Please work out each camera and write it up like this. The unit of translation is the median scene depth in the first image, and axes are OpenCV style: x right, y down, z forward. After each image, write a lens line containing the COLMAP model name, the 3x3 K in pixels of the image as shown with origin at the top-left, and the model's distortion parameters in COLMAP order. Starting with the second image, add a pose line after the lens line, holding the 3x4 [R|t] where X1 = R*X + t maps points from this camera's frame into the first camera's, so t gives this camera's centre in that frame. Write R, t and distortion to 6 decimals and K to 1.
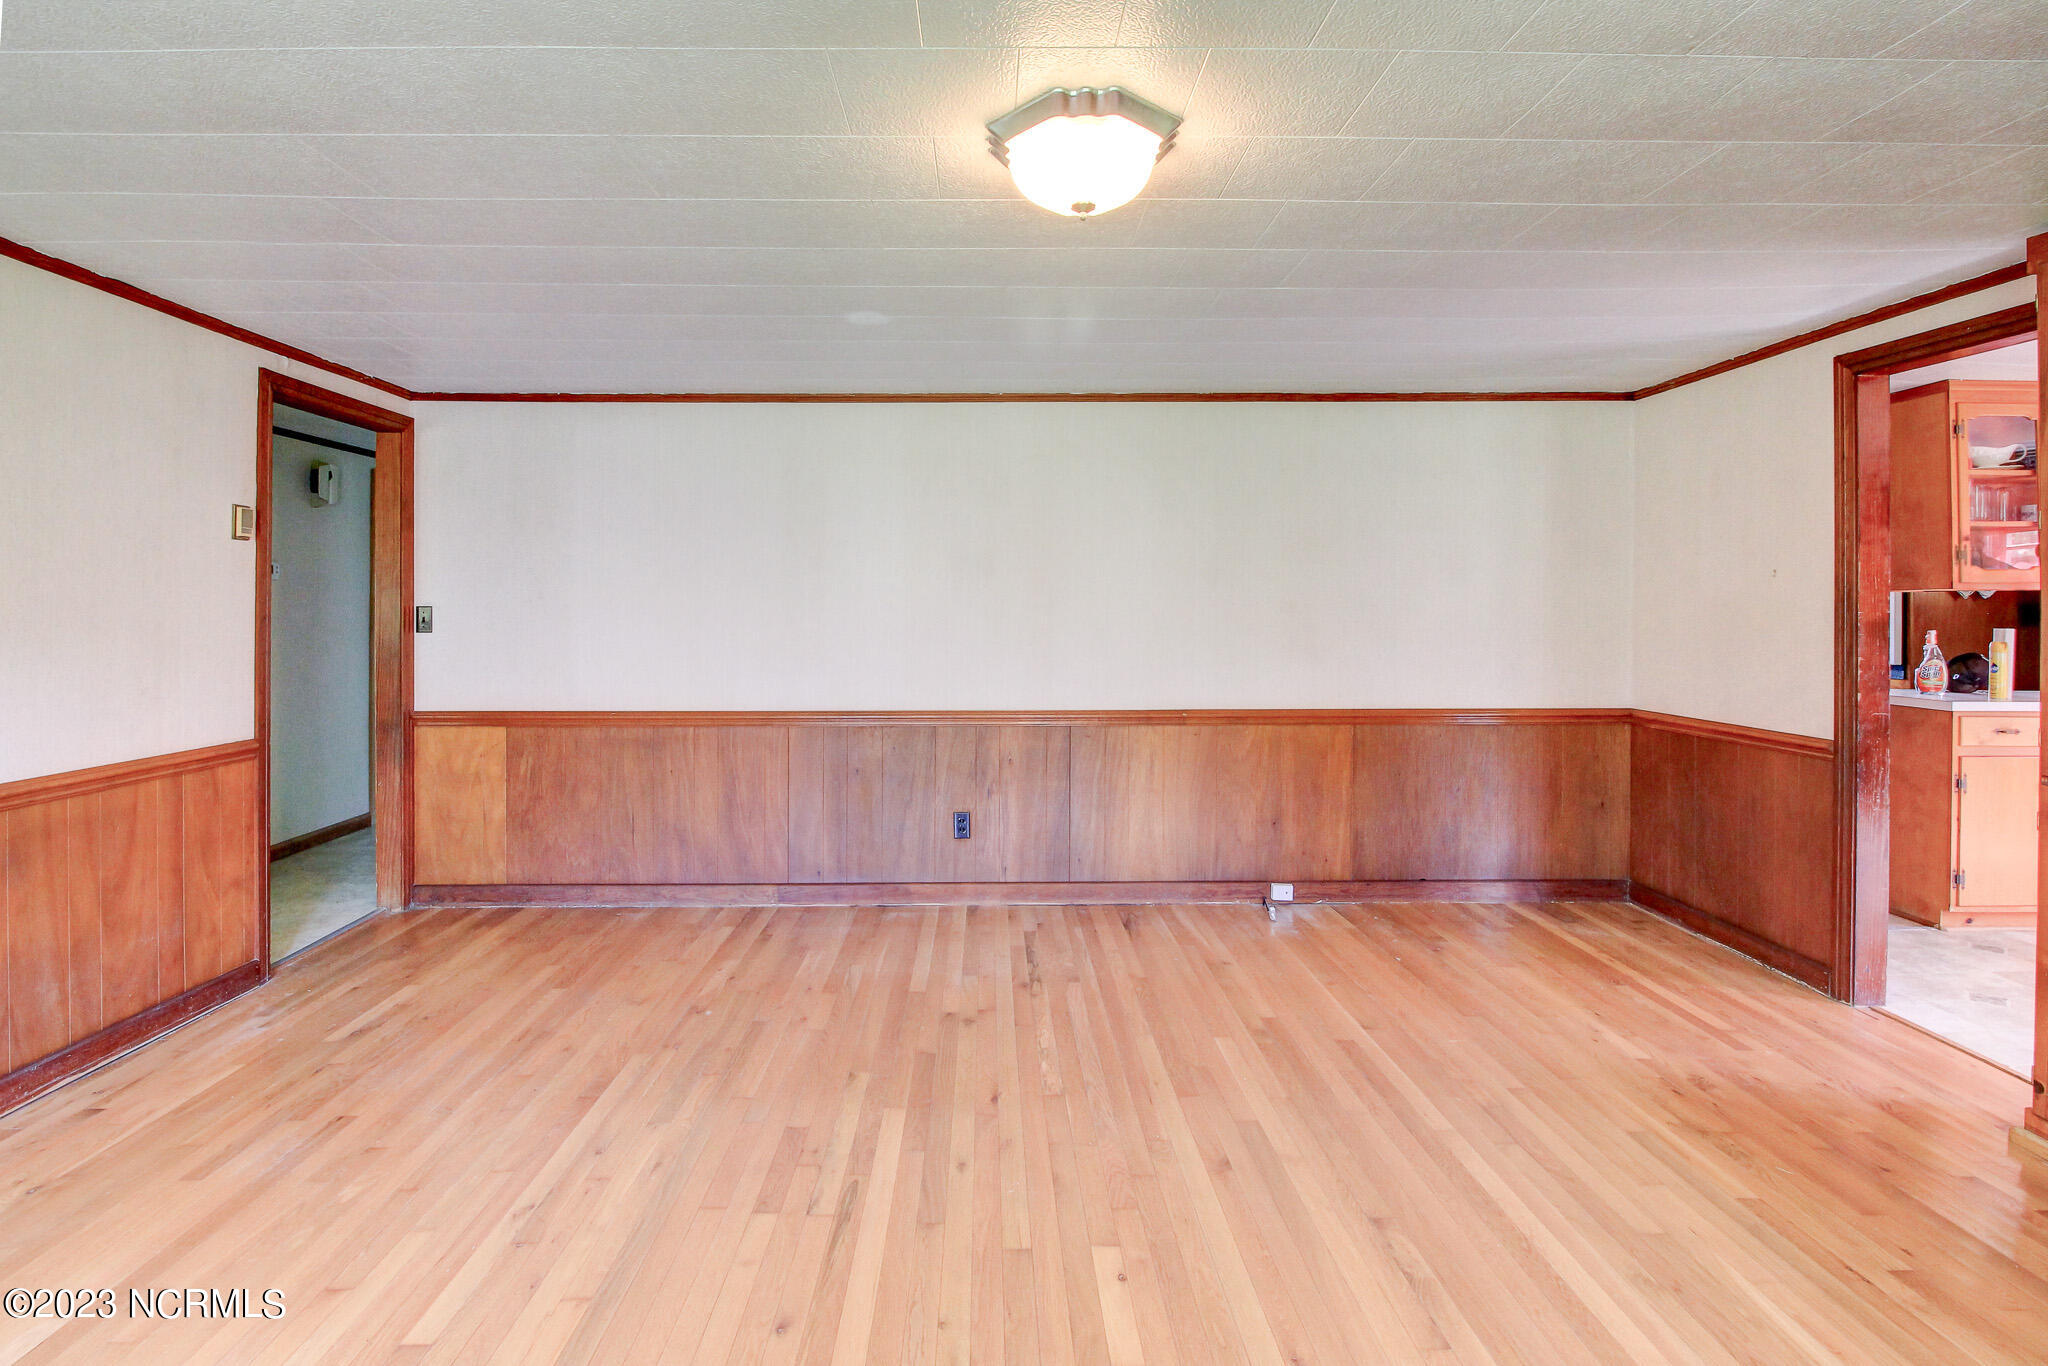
lens RADIAL K [[1023.3, 0, 1016.6], [0, 1023.3, 610.1], [0, 0, 1]] dist [0.001126, -0.000884]
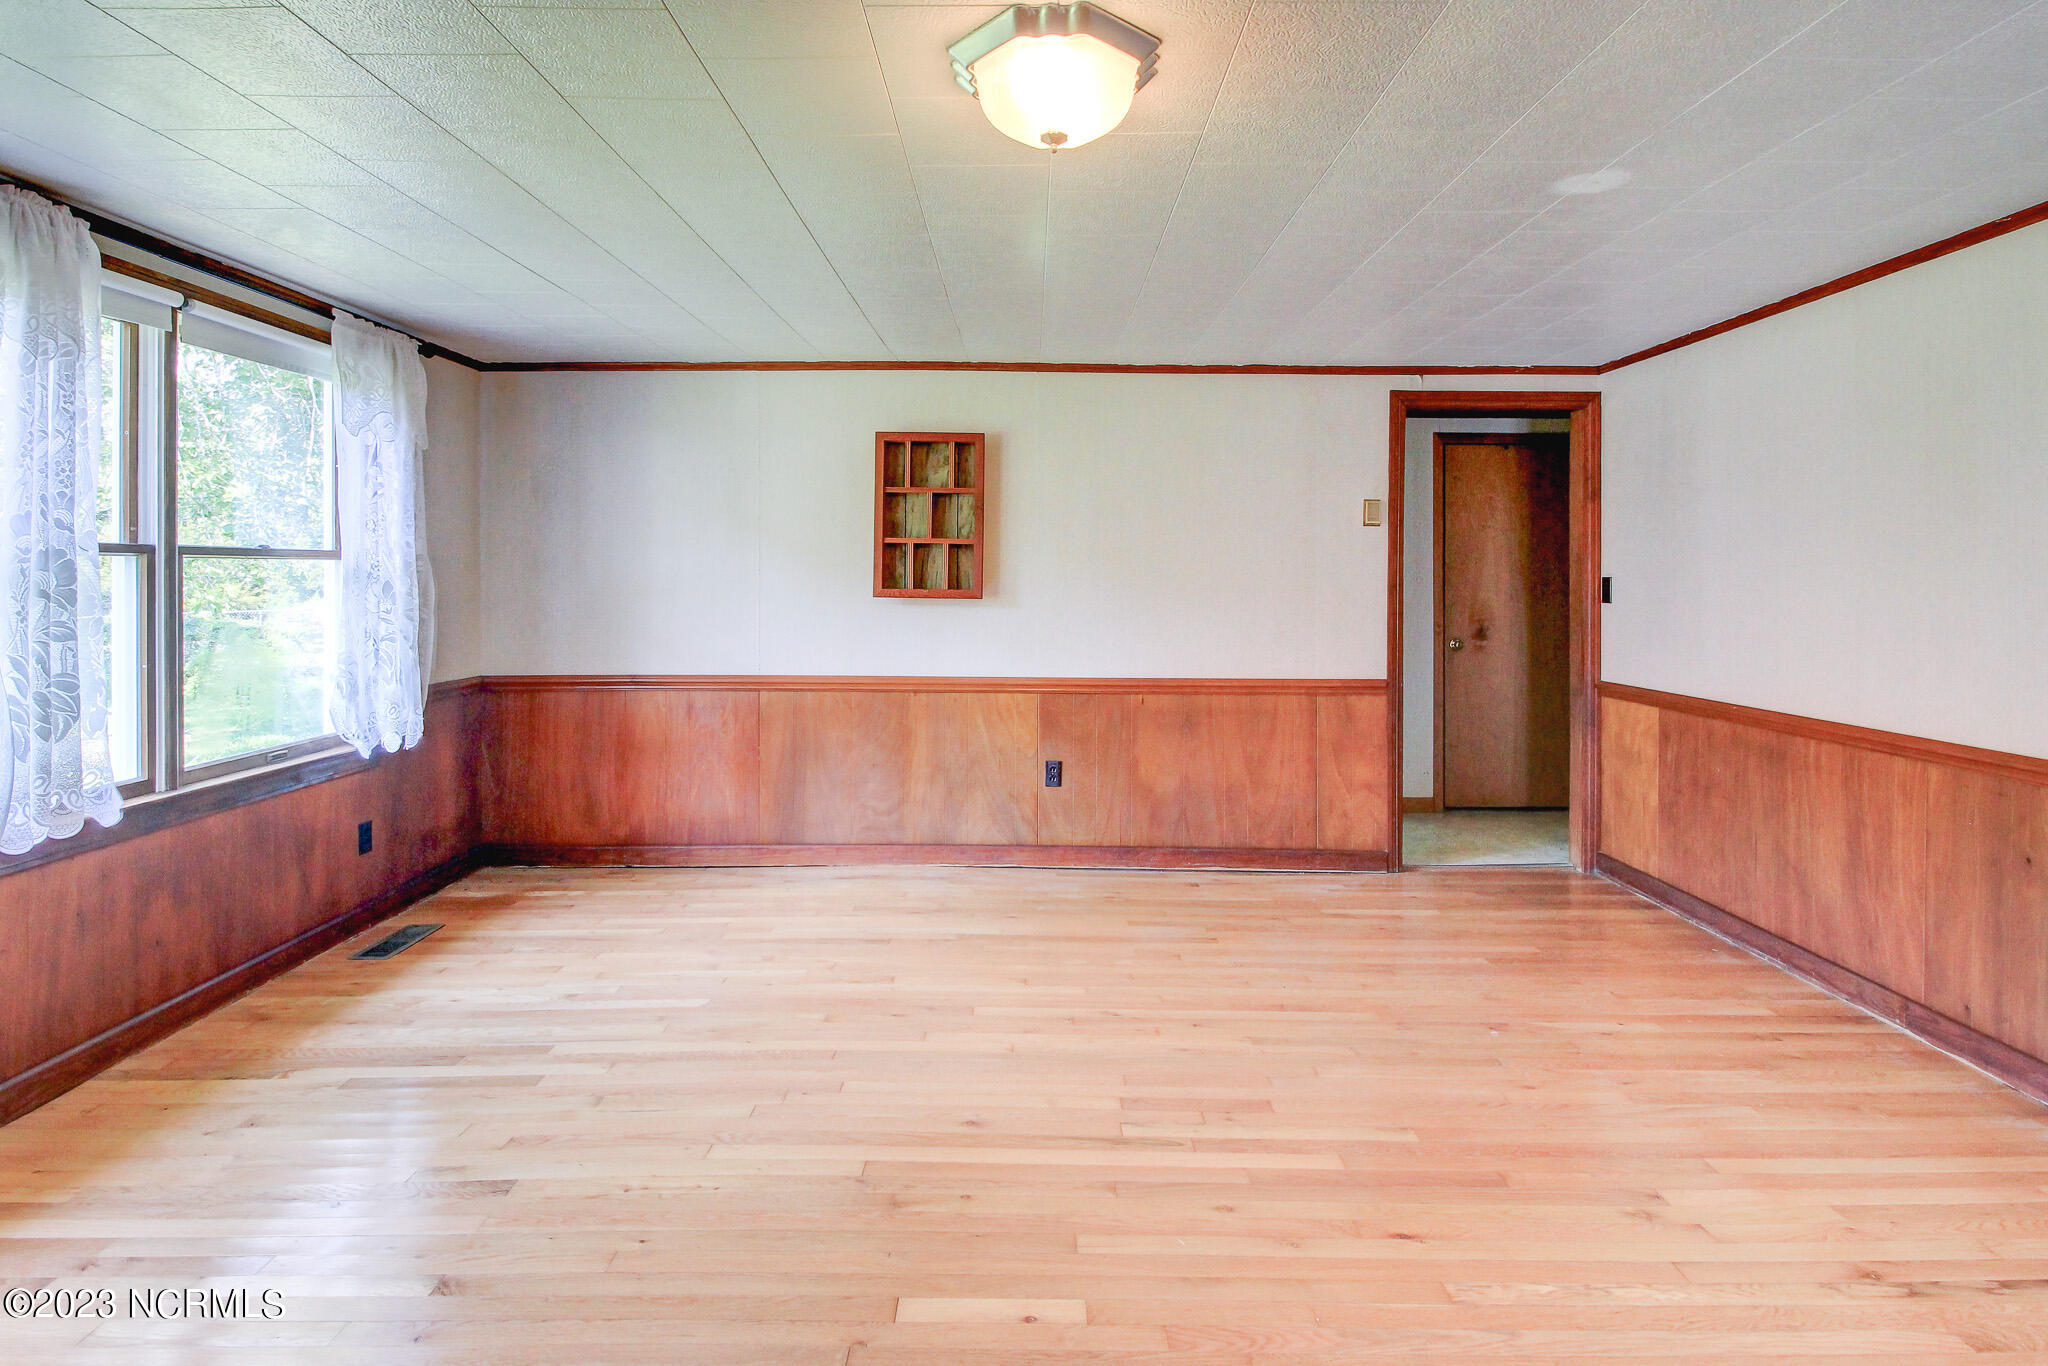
lens RADIAL K [[1044.6, 0, 1019.6], [0, 1044.6, 576.4], [0, 0, 1]] dist [-0.000710, -0.002888]
pose [[-0.034203, -0.001249, -0.999414, 0.573321], [-0.005374, 0.999985, -0.001065, -0.000210], [0.999400, 0.005335, -0.034210, 0.569460]]
